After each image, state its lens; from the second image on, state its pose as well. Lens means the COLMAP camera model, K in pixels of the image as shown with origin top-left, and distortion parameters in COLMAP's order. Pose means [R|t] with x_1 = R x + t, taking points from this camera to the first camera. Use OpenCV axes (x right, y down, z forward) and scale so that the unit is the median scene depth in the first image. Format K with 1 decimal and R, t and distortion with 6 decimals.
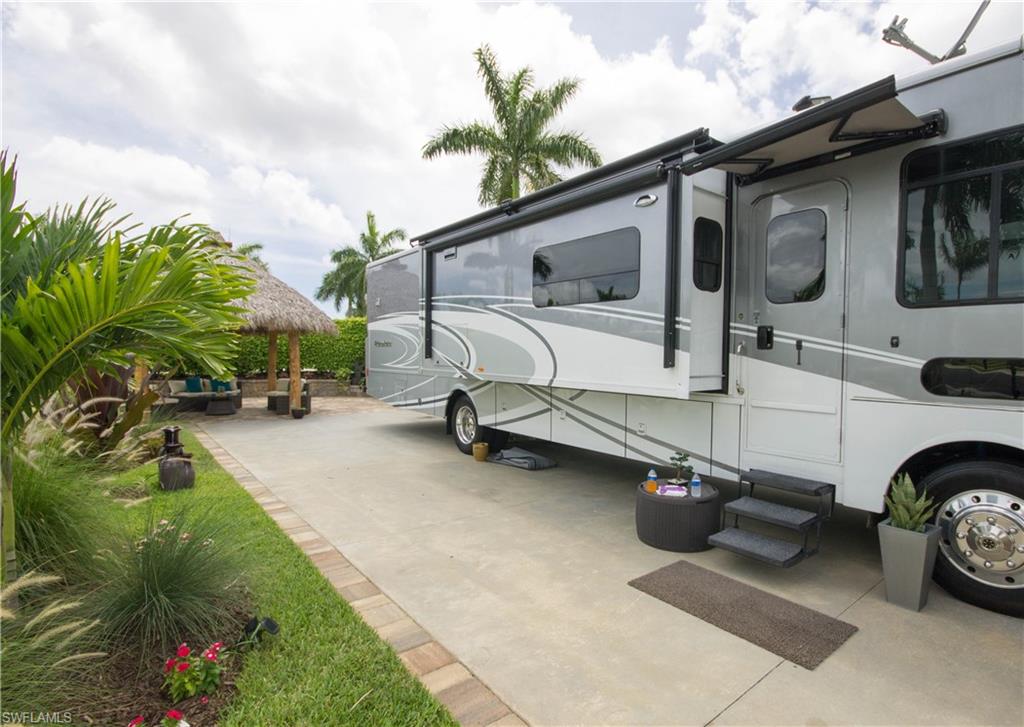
lens RADIAL K [[517.8, 0, 554.5], [0, 517.8, 370.0], [0, 0, 1]] dist [0.000656, -0.016488]
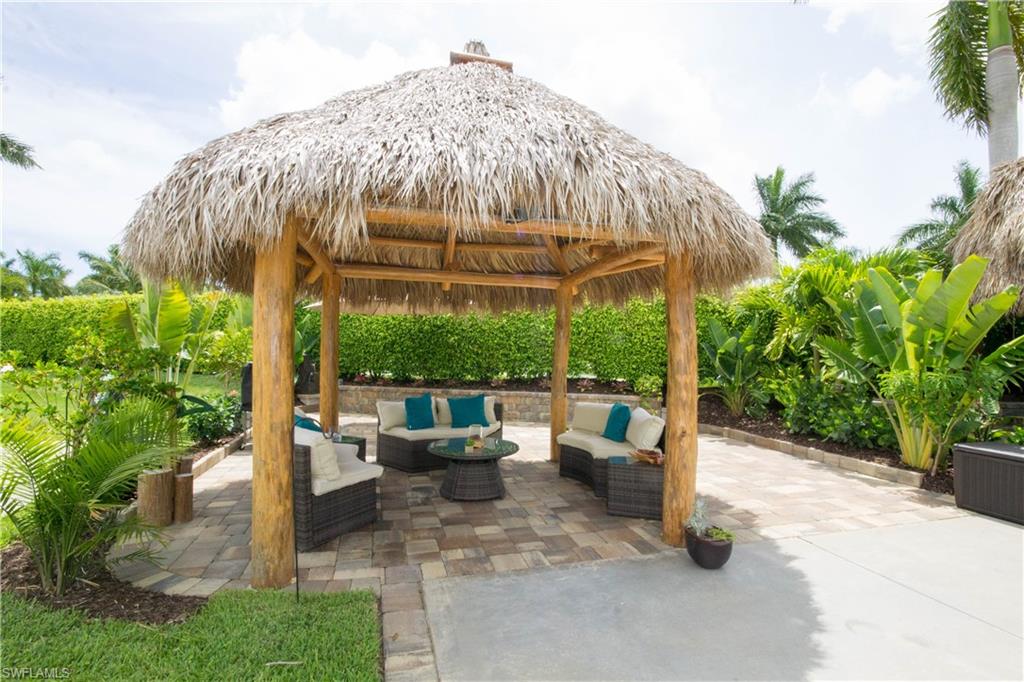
lens RADIAL K [[487.5, 0, 512.2], [0, 487.5, 349.5], [0, 0, 1]] dist [-0.001938, -0.000229]
pose [[0.909780, 0.008490, -0.415004, -0.409984], [-0.022485, 0.999331, -0.028849, -0.016259], [0.414481, 0.035577, 0.909362, 0.589055]]
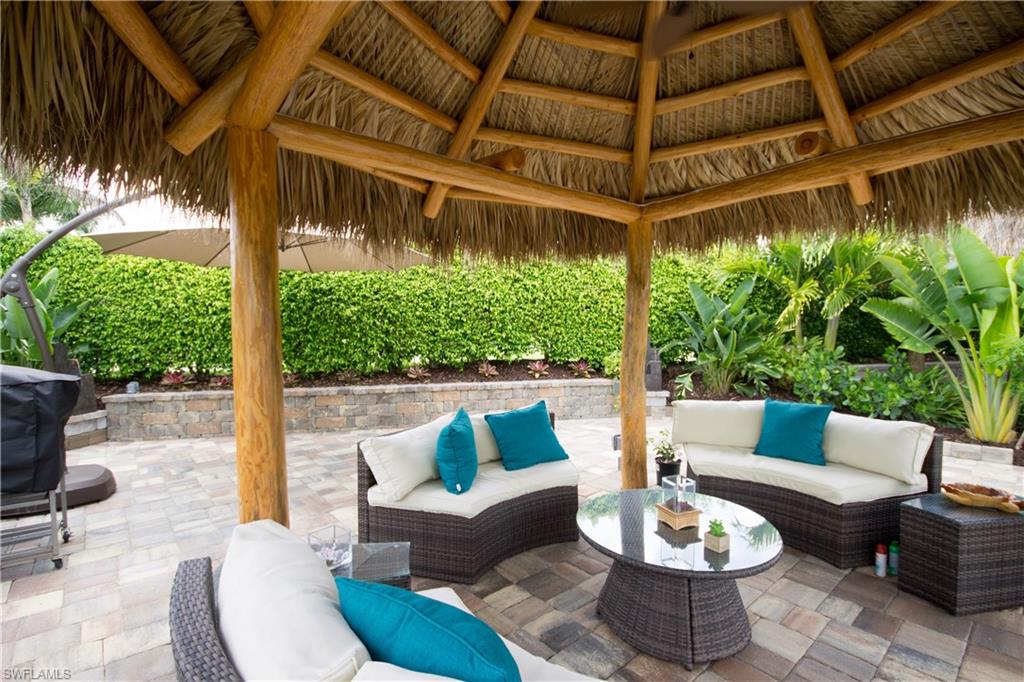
lens RADIAL K [[481.9, 0, 512.2], [0, 481.9, 348.6], [0, 0, 1]] dist [-0.003293, -0.000516]
pose [[0.999856, -0.013587, 0.010163, -0.634855], [0.013430, 0.999791, 0.015423, -0.018627], [-0.010371, -0.015284, 0.999829, 0.736577]]
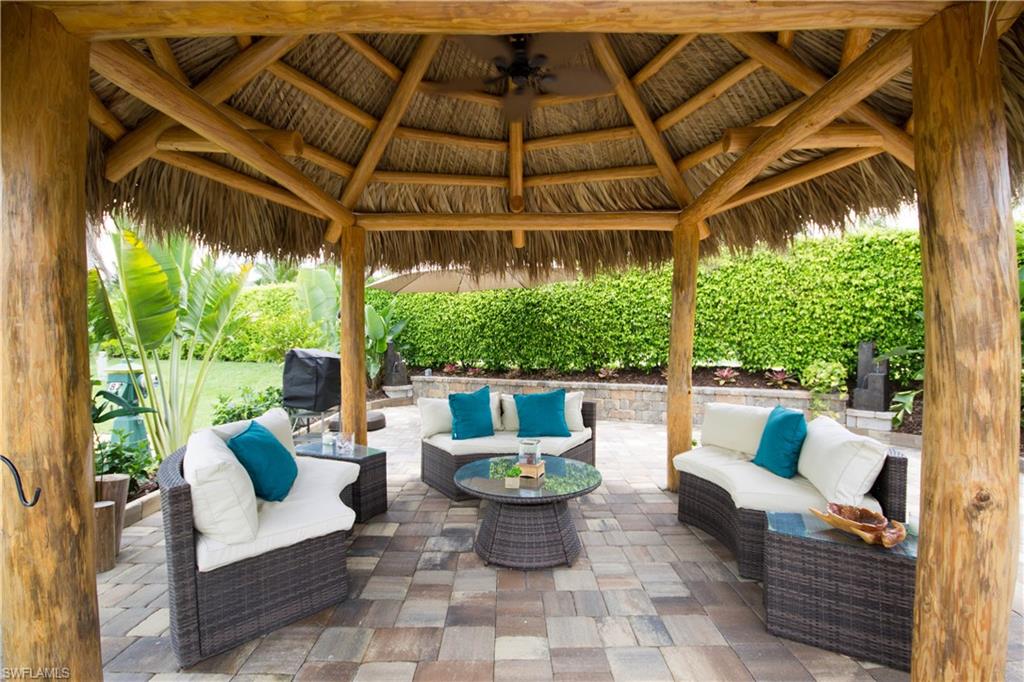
lens RADIAL K [[492.1, 0, 514.0], [0, 492.1, 347.1], [0, 0, 1]] dist [-0.001737, -0.000847]
pose [[0.769183, 0.002008, -0.639026, -0.443816], [-0.010431, 0.999901, -0.009414, -0.010960], [0.638944, 0.013907, 0.769128, 0.724247]]
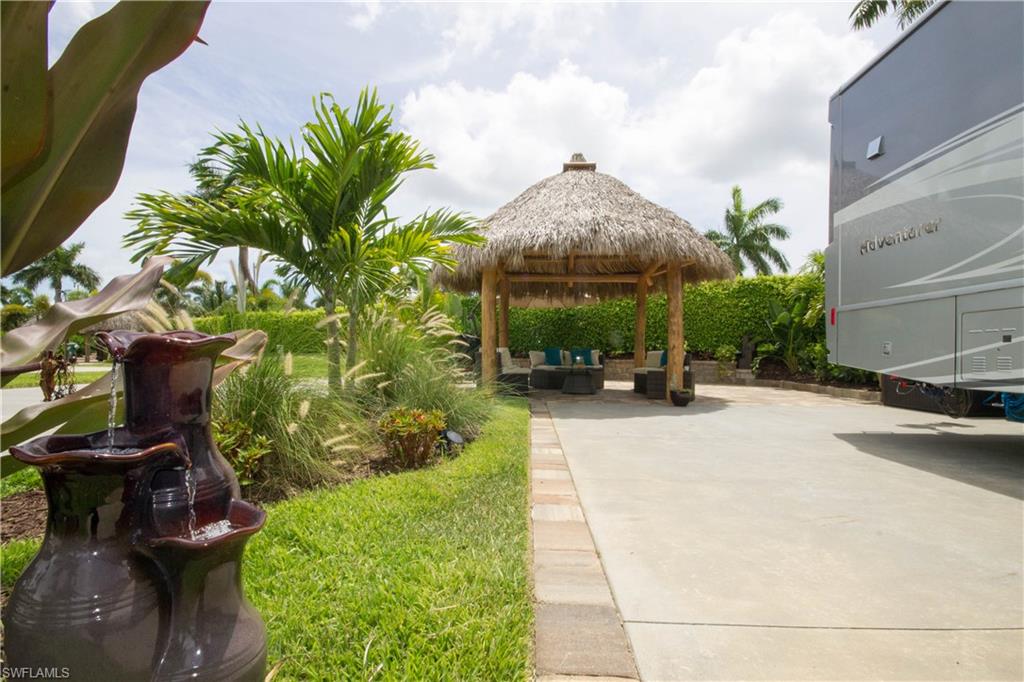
lens RADIAL K [[487.5, 0, 512.2], [0, 487.5, 349.5], [0, 0, 1]] dist [-0.001938, -0.000229]
pose [[0.739447, -0.007400, -0.673175, -0.211225], [-0.024745, 0.998965, -0.038162, 0.045597], [0.672760, 0.044876, 0.738498, 0.360551]]
